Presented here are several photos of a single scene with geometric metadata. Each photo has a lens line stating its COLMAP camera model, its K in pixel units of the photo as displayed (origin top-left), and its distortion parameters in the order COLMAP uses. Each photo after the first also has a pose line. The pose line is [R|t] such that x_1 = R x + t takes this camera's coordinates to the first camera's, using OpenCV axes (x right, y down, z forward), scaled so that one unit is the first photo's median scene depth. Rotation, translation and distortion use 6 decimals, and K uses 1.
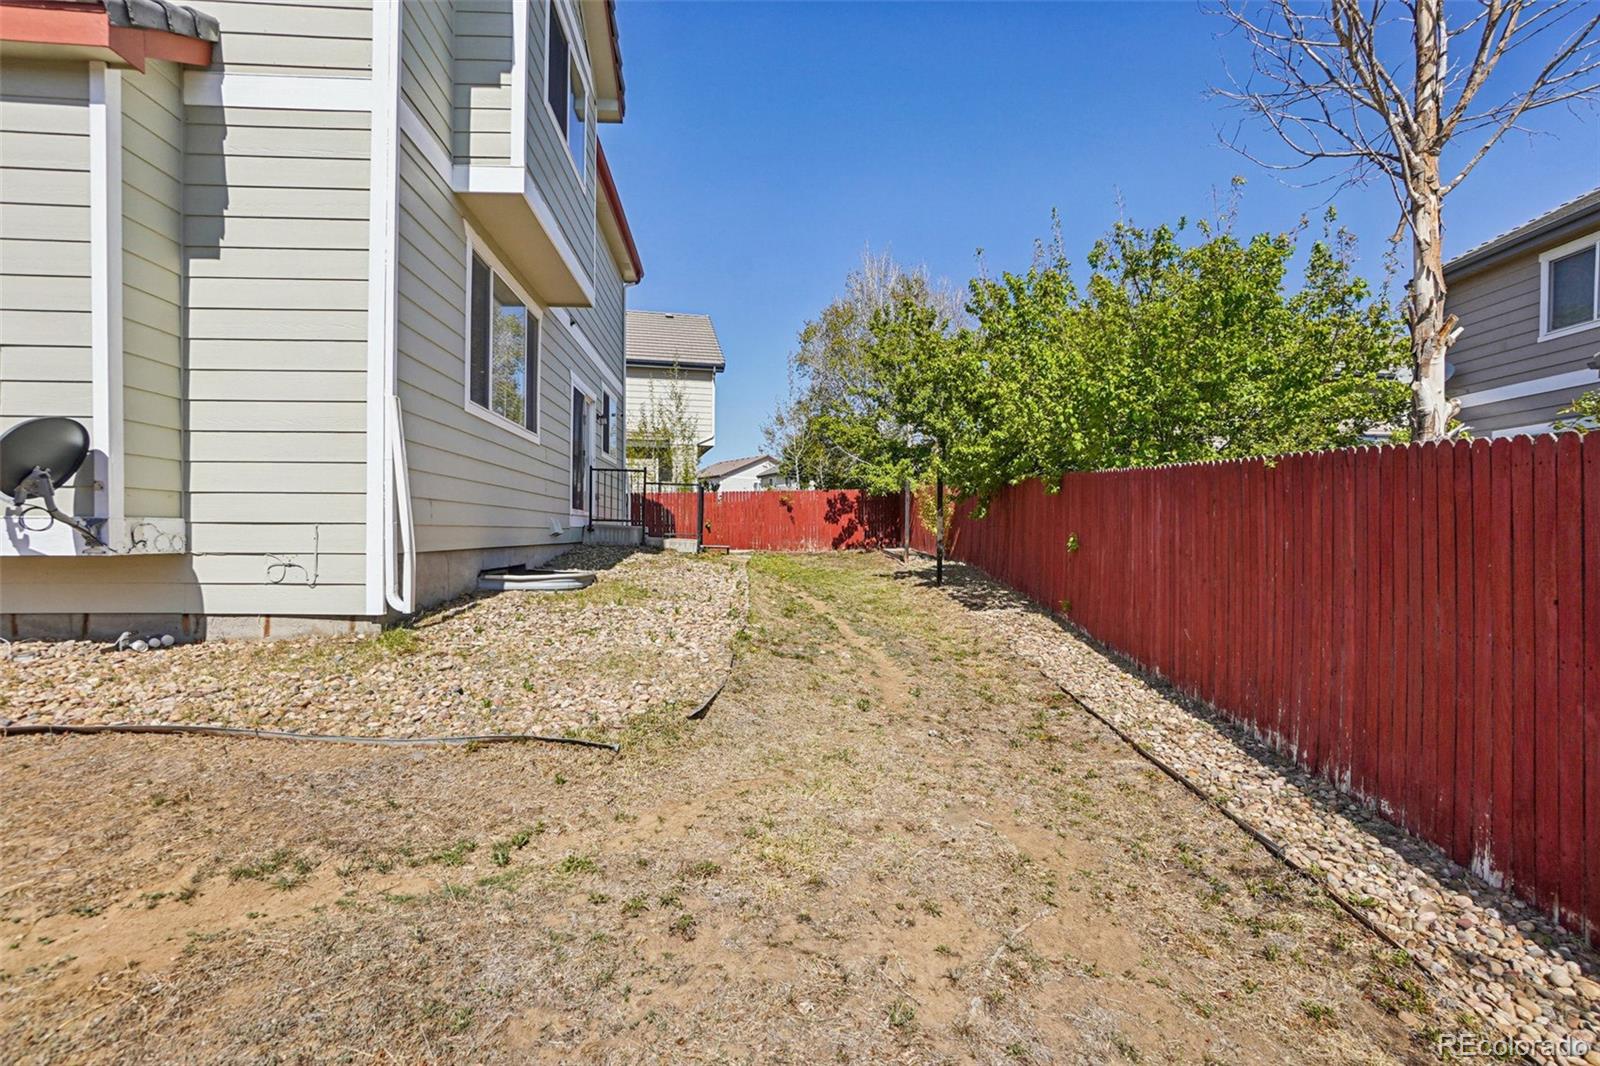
lens RADIAL K [[744.9, 0, 800.0], [0, 744.9, 533.0], [0, 0, 1]] dist [-0.057586, 0.023758]
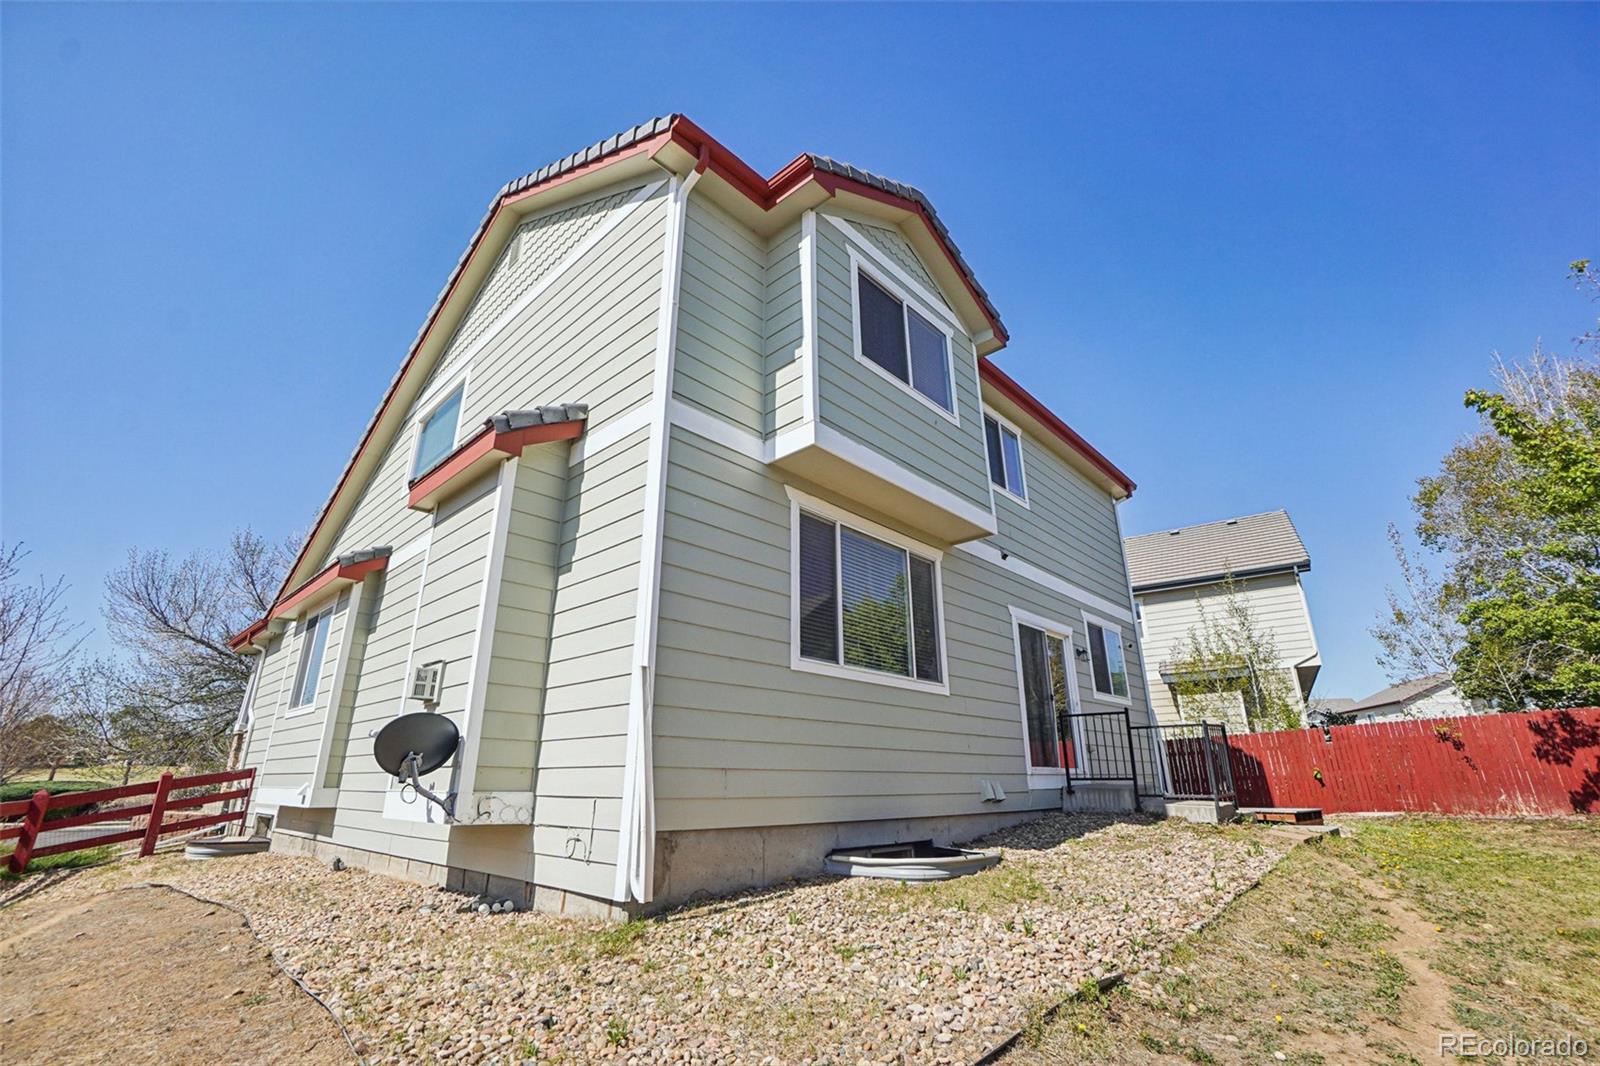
lens RADIAL K [[717.6, 0, 779.0], [0, 717.6, 516.7], [0, 0, 1]] dist [-0.061847, 0.020400]
pose [[0.655237, -0.275649, -0.703337, 0.252337], [0.005260, 0.932692, -0.360637, -0.016281], [0.755405, 0.232603, 0.612584, 0.382289]]
